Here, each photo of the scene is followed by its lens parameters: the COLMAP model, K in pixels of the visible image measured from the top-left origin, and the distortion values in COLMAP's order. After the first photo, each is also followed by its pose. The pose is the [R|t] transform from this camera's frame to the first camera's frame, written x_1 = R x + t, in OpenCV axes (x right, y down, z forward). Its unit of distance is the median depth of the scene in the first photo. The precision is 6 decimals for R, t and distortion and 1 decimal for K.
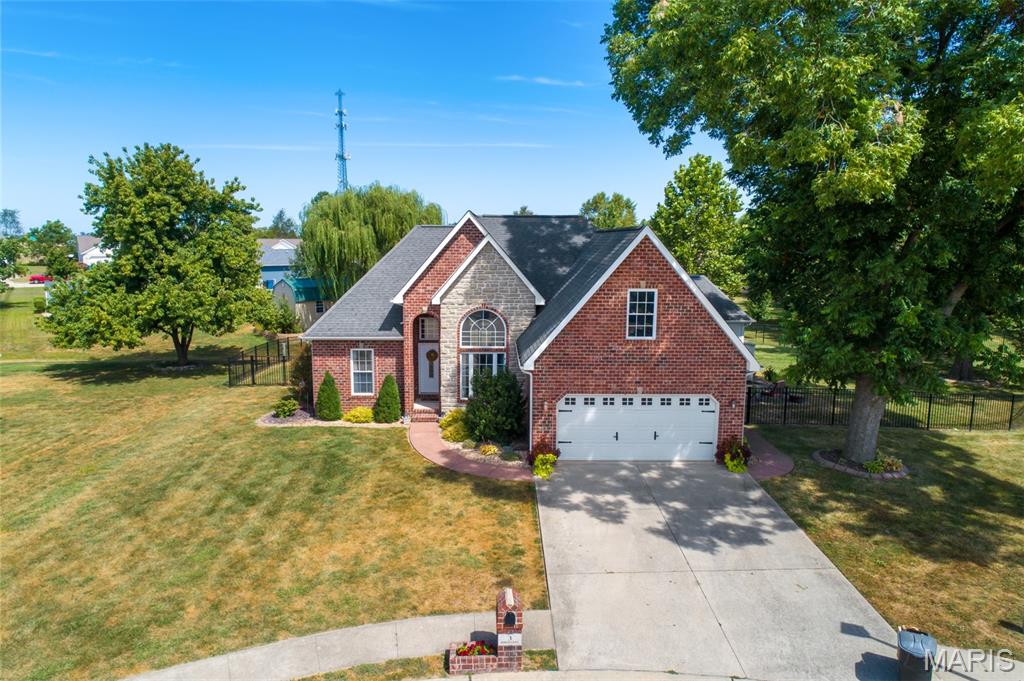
lens RADIAL K [[692.7, 0, 508.5], [0, 692.7, 338.9], [0, 0, 1]] dist [0.001169, 0.002158]
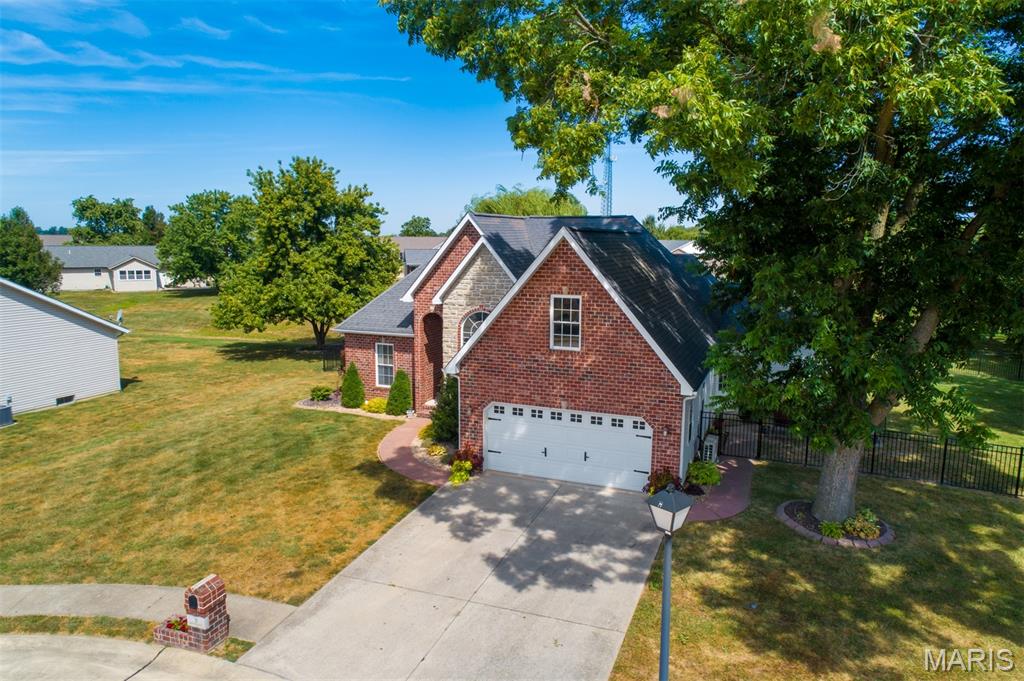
lens RADIAL K [[692.7, 0, 508.5], [0, 692.7, 338.9], [0, 0, 1]] dist [0.001169, 0.002158]
pose [[0.920108, 0.058326, -0.387297, 0.463732], [-0.059065, 0.998204, 0.010007, -0.018176], [0.387185, 0.013668, 0.921901, 0.118635]]
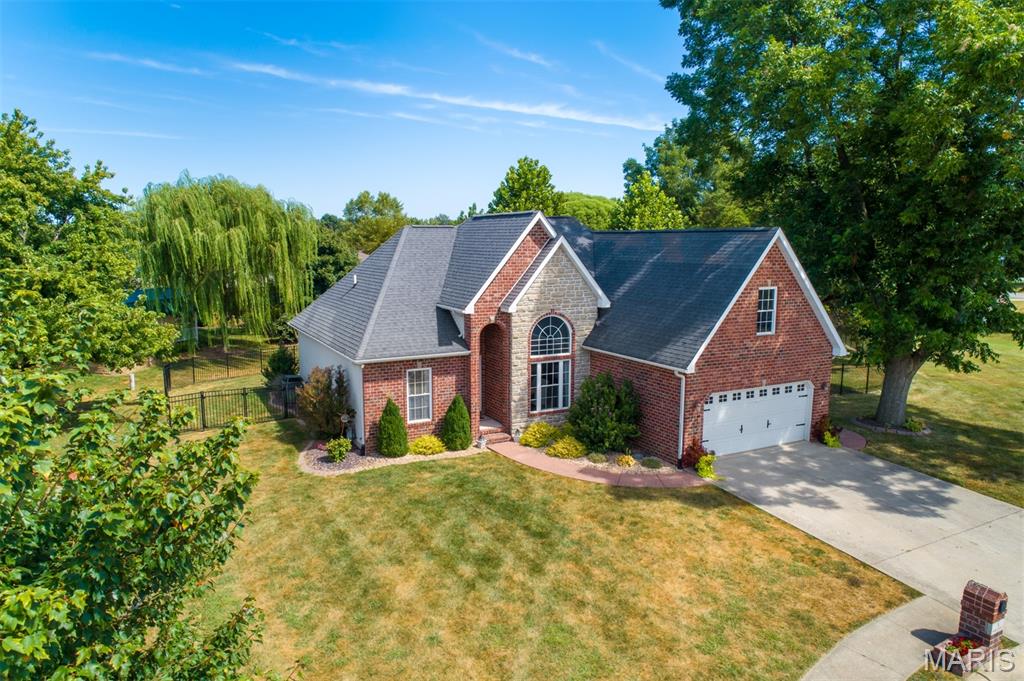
lens RADIAL K [[692.7, 0, 508.5], [0, 692.7, 338.9], [0, 0, 1]] dist [0.001169, 0.002158]
pose [[0.892398, -0.068819, 0.445970, -0.613320], [0.068848, 0.997496, 0.016161, -0.035978], [-0.445966, 0.016282, 0.894902, 0.221018]]
